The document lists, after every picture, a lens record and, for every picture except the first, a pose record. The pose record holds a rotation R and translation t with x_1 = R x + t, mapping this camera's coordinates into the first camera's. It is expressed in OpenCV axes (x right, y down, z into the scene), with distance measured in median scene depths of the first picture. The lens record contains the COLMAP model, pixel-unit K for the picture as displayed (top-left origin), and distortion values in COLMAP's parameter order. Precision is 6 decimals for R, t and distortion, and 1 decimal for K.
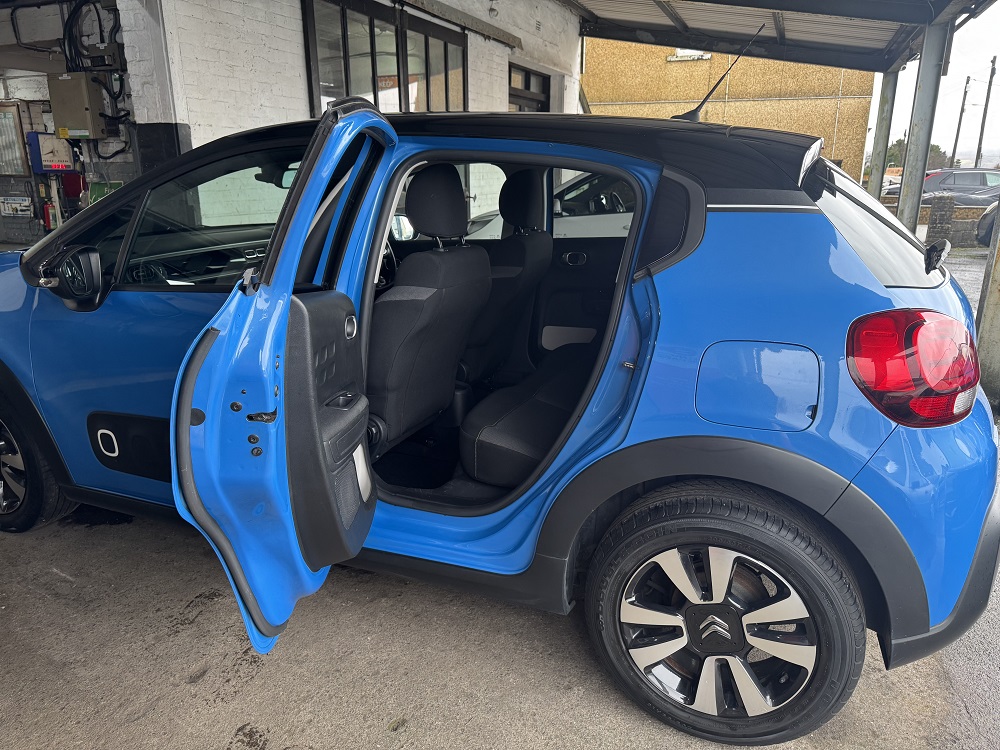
lens RADIAL K [[713.3, 0, 496.8], [0, 713.3, 379.0], [0, 0, 1]] dist [0.015015, -0.009444]
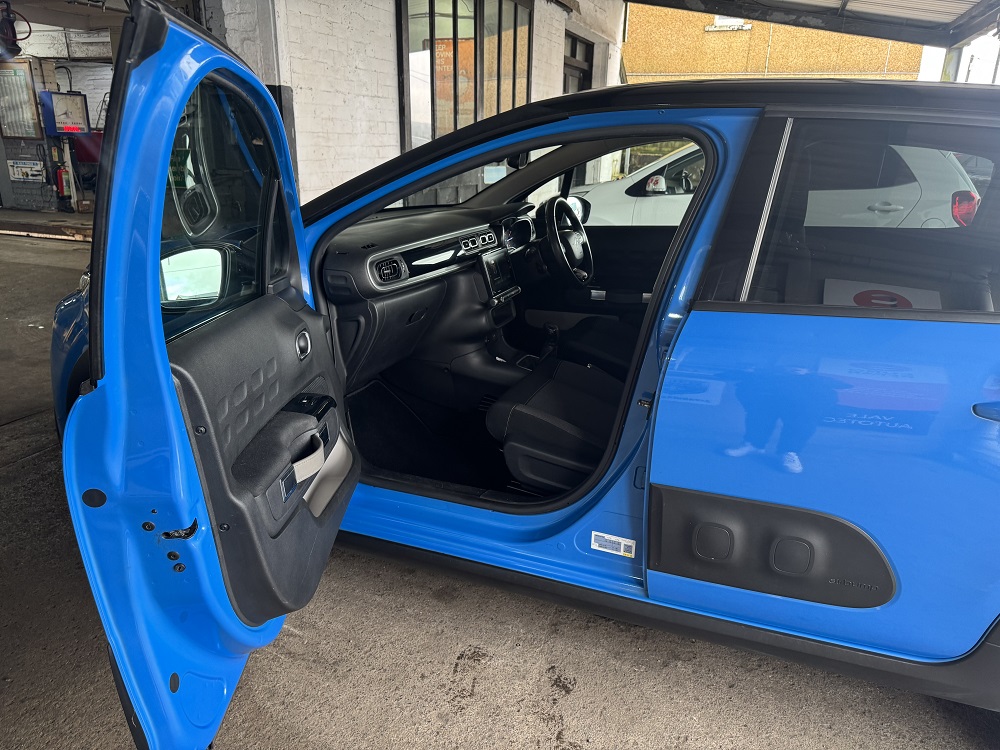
lens RADIAL K [[713.3, 0, 496.8], [0, 713.3, 379.0], [0, 0, 1]] dist [0.015015, -0.009444]
pose [[0.999636, 0.012188, 0.024072, -0.076907], [-0.013079, 0.999222, 0.037216, -0.010529], [-0.023600, -0.037518, 0.999017, 0.033225]]
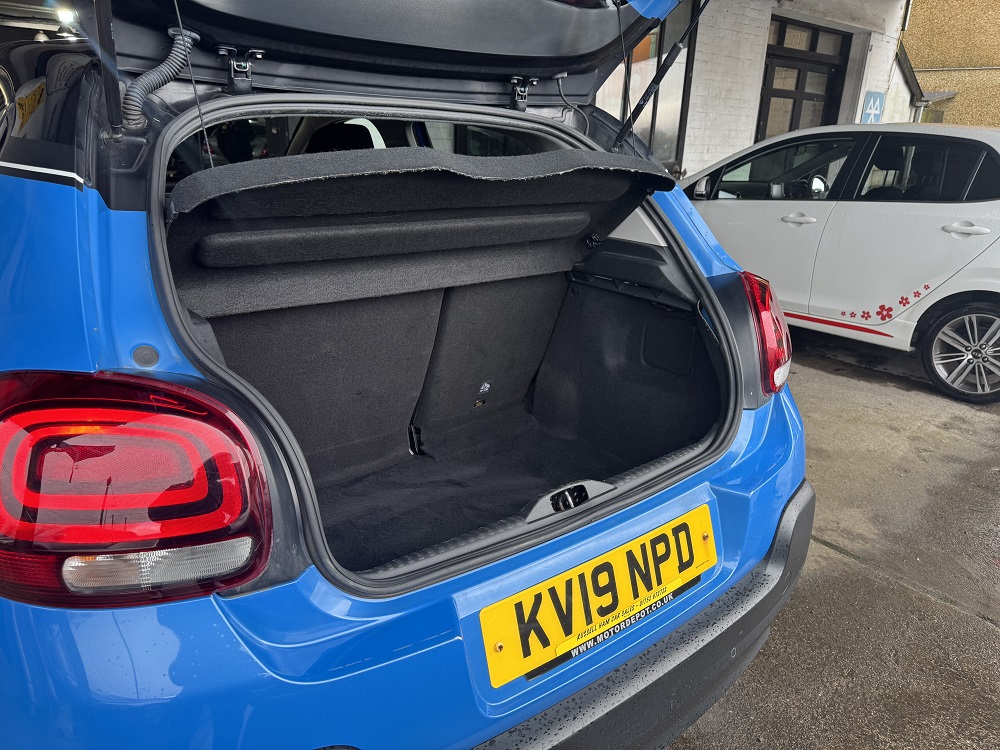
lens RADIAL K [[713.3, 0, 496.8], [0, 713.3, 379.0], [0, 0, 1]] dist [0.015015, -0.009444]
pose [[0.890754, 0.176614, -0.418766, 0.132858], [-0.162807, 0.984256, 0.068805, -0.022298], [0.424325, 0.006889, 0.905484, 0.081910]]
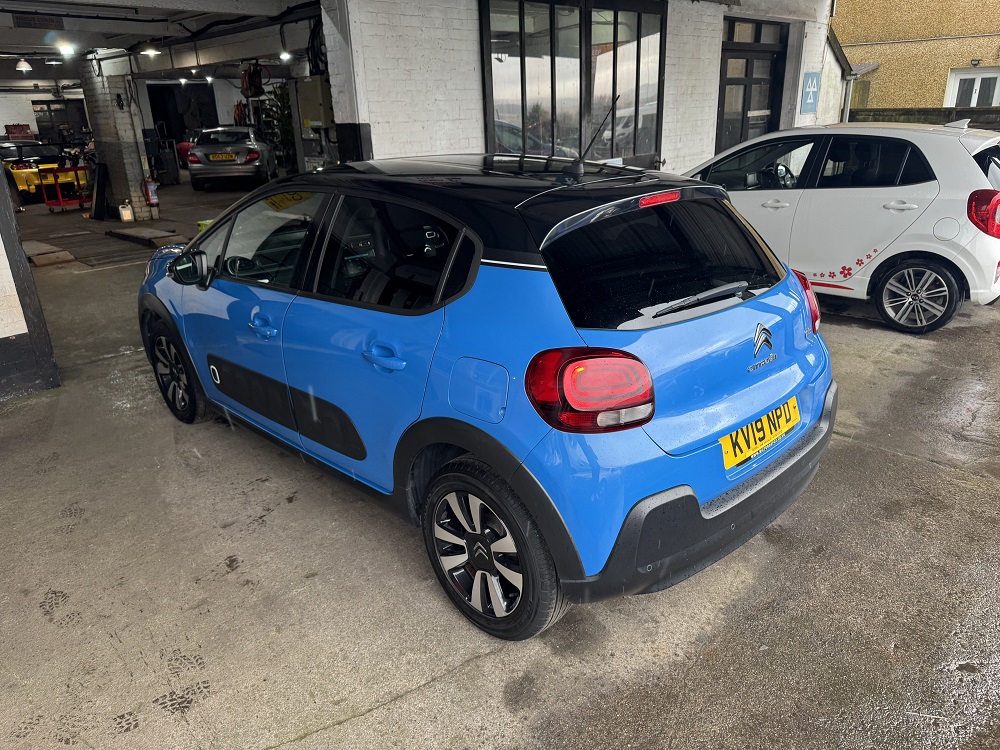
lens RADIAL K [[702.4, 0, 500.0], [0, 702.4, 375.0], [0, 0, 1]] dist [0.043260, -0.050489]
pose [[0.926625, 0.105513, -0.360877, 0.113451], [-0.077504, 0.992806, 0.091270, -0.018943], [0.367911, -0.056604, 0.928137, -0.038992]]
